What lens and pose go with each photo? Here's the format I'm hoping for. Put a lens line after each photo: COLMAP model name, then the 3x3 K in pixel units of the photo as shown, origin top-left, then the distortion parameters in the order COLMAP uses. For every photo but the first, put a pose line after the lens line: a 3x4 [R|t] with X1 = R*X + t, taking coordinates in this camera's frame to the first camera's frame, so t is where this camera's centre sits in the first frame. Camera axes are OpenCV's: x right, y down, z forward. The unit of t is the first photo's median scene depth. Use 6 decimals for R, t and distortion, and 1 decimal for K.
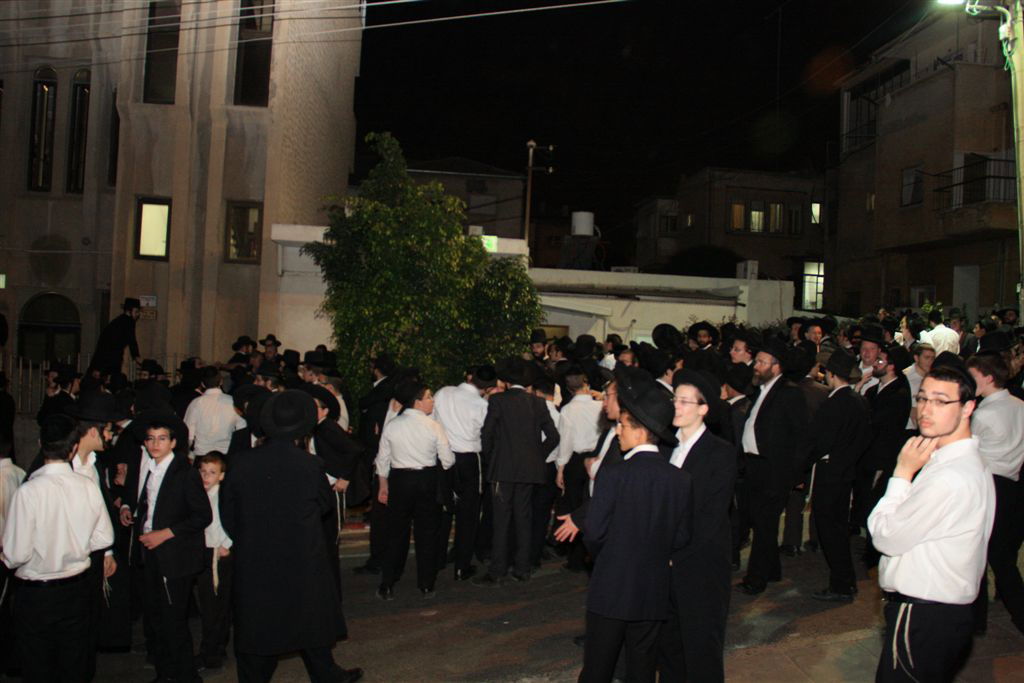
lens RADIAL K [[826.1, 0, 514.2], [0, 826.1, 368.5], [0, 0, 1]] dist [-0.147038, 0.068748]
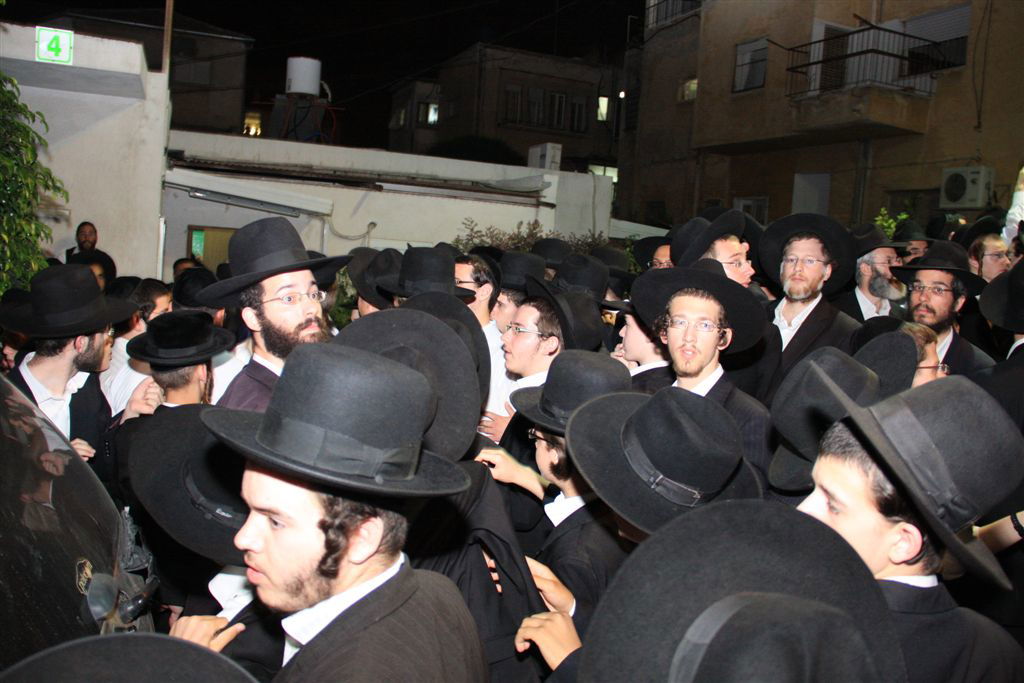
lens RADIAL K [[826.1, 0, 514.2], [0, 826.1, 368.5], [0, 0, 1]] dist [-0.147038, 0.068748]
pose [[0.956149, -0.008193, 0.292767, 0.054585], [-0.024164, 0.993994, 0.106733, -0.015842], [-0.291883, -0.109127, 0.950208, 0.311654]]
